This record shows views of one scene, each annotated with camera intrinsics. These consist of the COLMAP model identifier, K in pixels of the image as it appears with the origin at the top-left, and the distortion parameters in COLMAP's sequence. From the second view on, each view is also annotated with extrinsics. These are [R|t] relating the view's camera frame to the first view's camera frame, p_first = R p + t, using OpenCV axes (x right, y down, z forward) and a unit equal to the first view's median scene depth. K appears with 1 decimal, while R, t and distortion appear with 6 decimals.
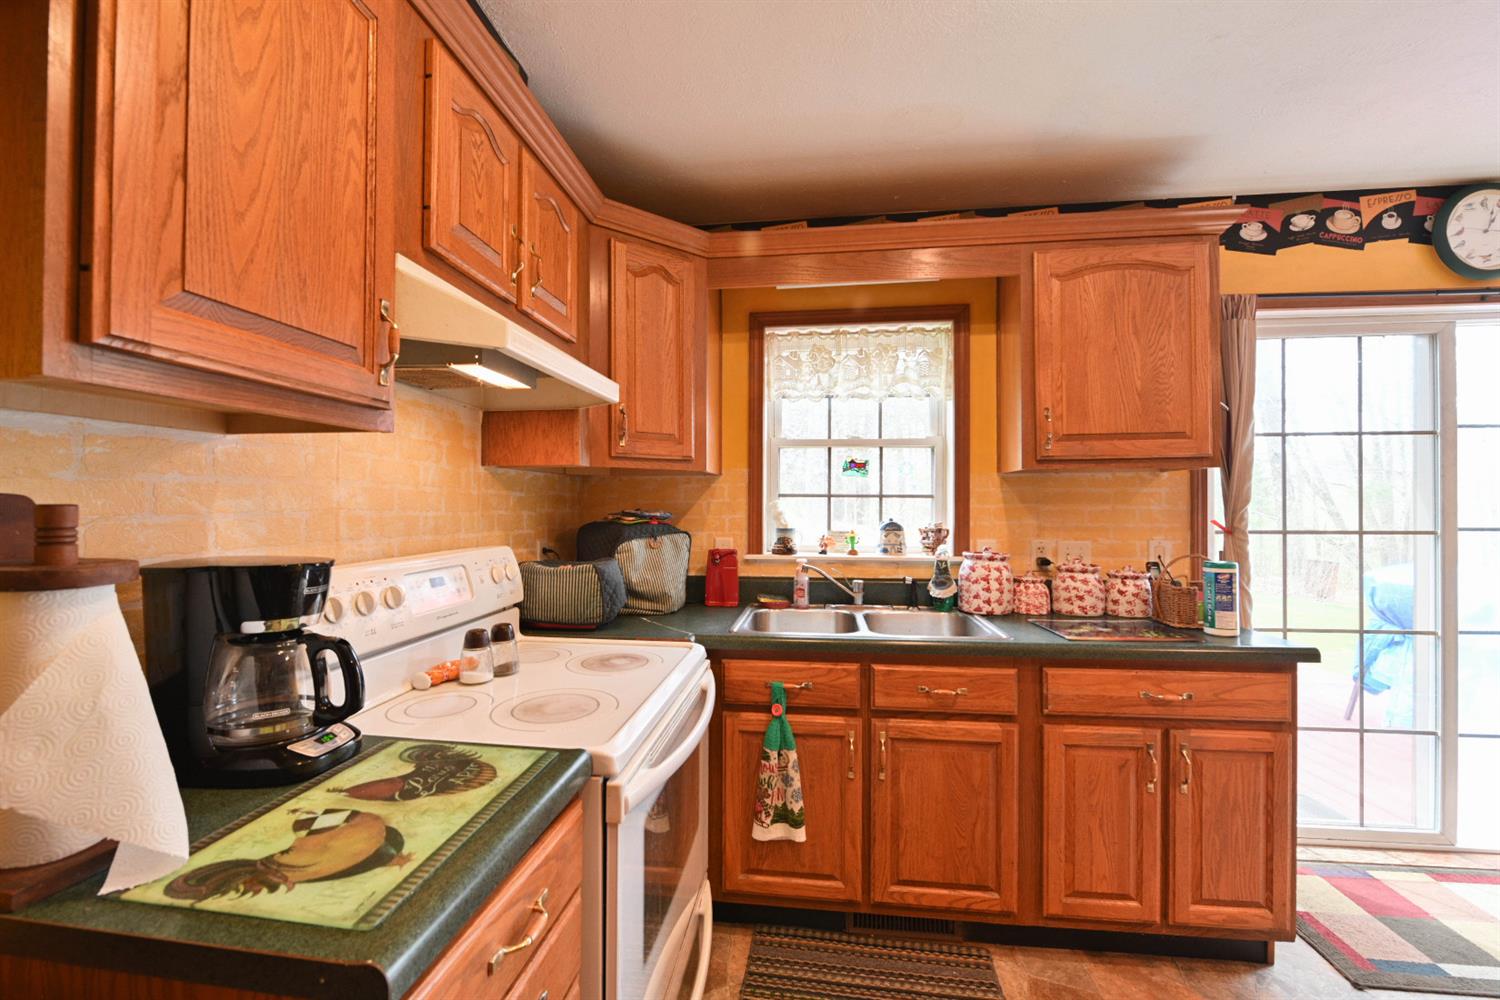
lens RADIAL K [[596.8, 0, 748.4], [0, 596.8, 501.0], [0, 0, 1]] dist [-0.007964, -0.000347]
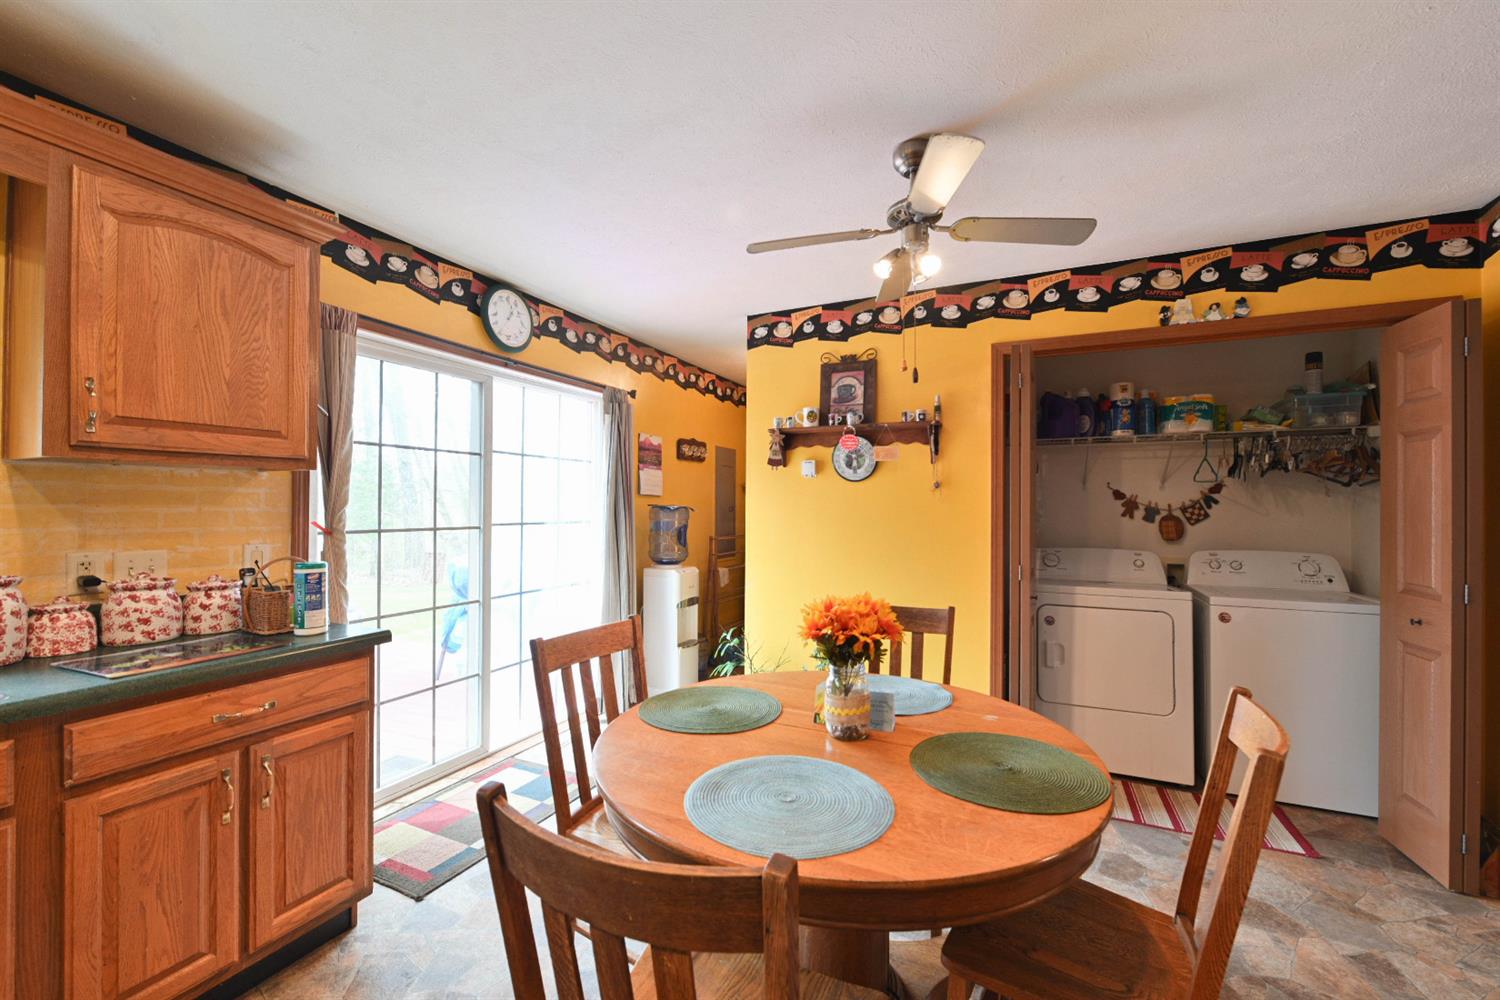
lens RADIAL K [[596.8, 0, 748.4], [0, 596.8, 501.0], [0, 0, 1]] dist [-0.007964, -0.000347]
pose [[0.318496, 0.012092, 0.947847, 0.055073], [-0.009376, 0.999910, -0.009605, -0.000378], [-0.947878, -0.005828, 0.318581, -0.032548]]
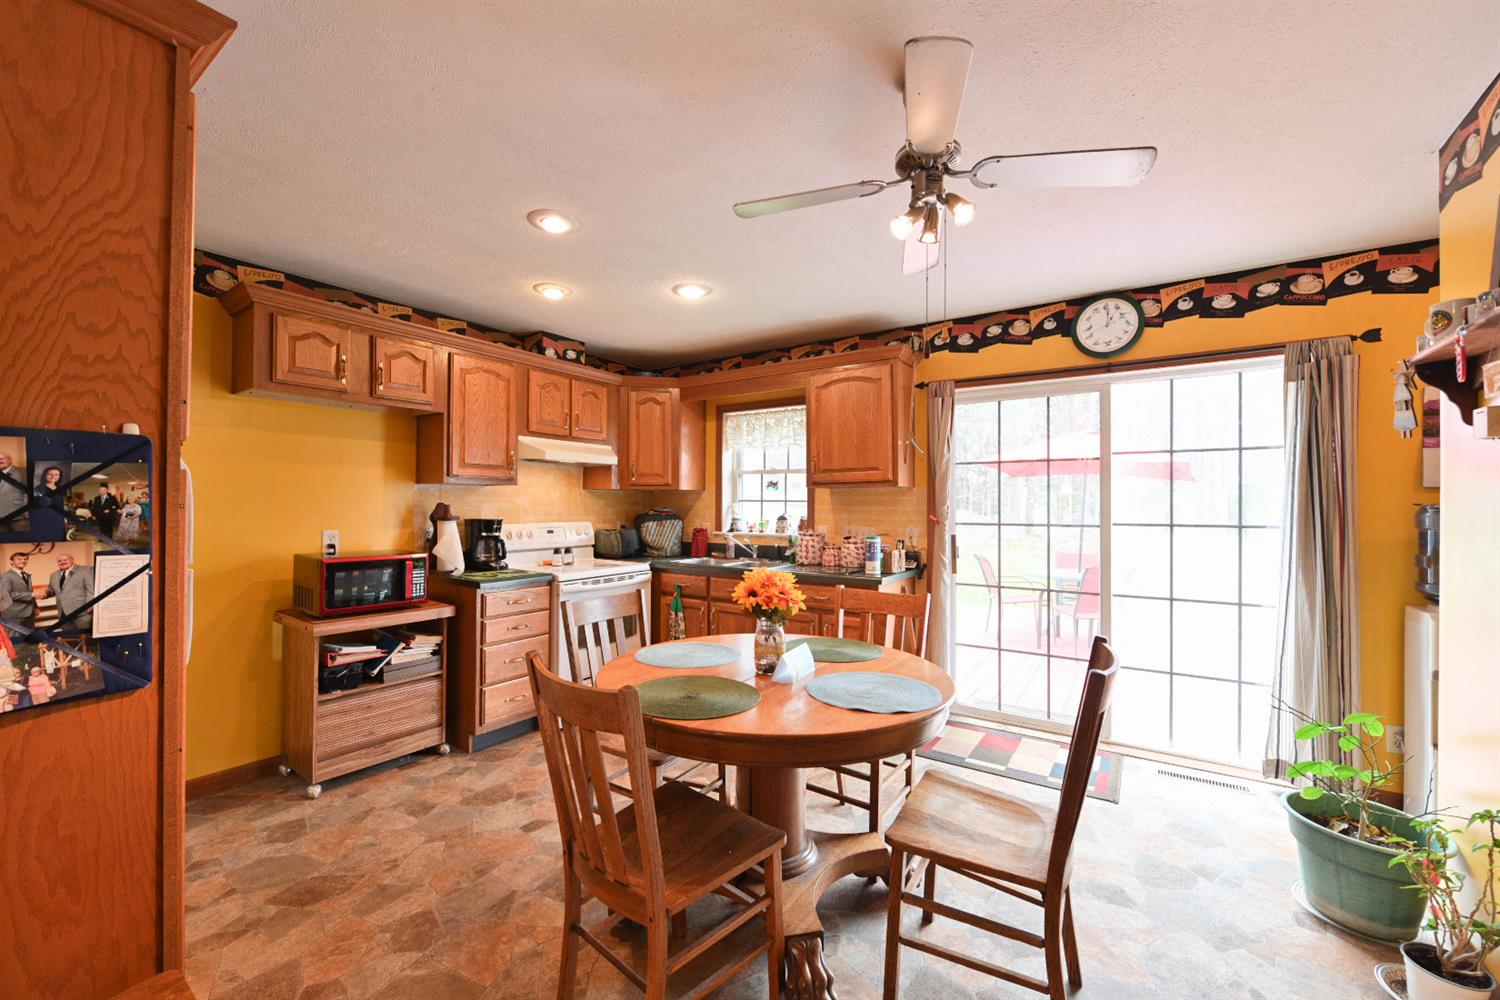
lens RADIAL K [[608.1, 0, 750.0], [0, 608.1, 500.0], [0, 0, 1]] dist [-0.002903, -0.000279]
pose [[0.888100, -0.000909, -0.459649, 1.149893], [-0.001488, 0.999987, -0.004853, -0.003612], [0.459648, 0.004994, 0.888087, -0.795703]]
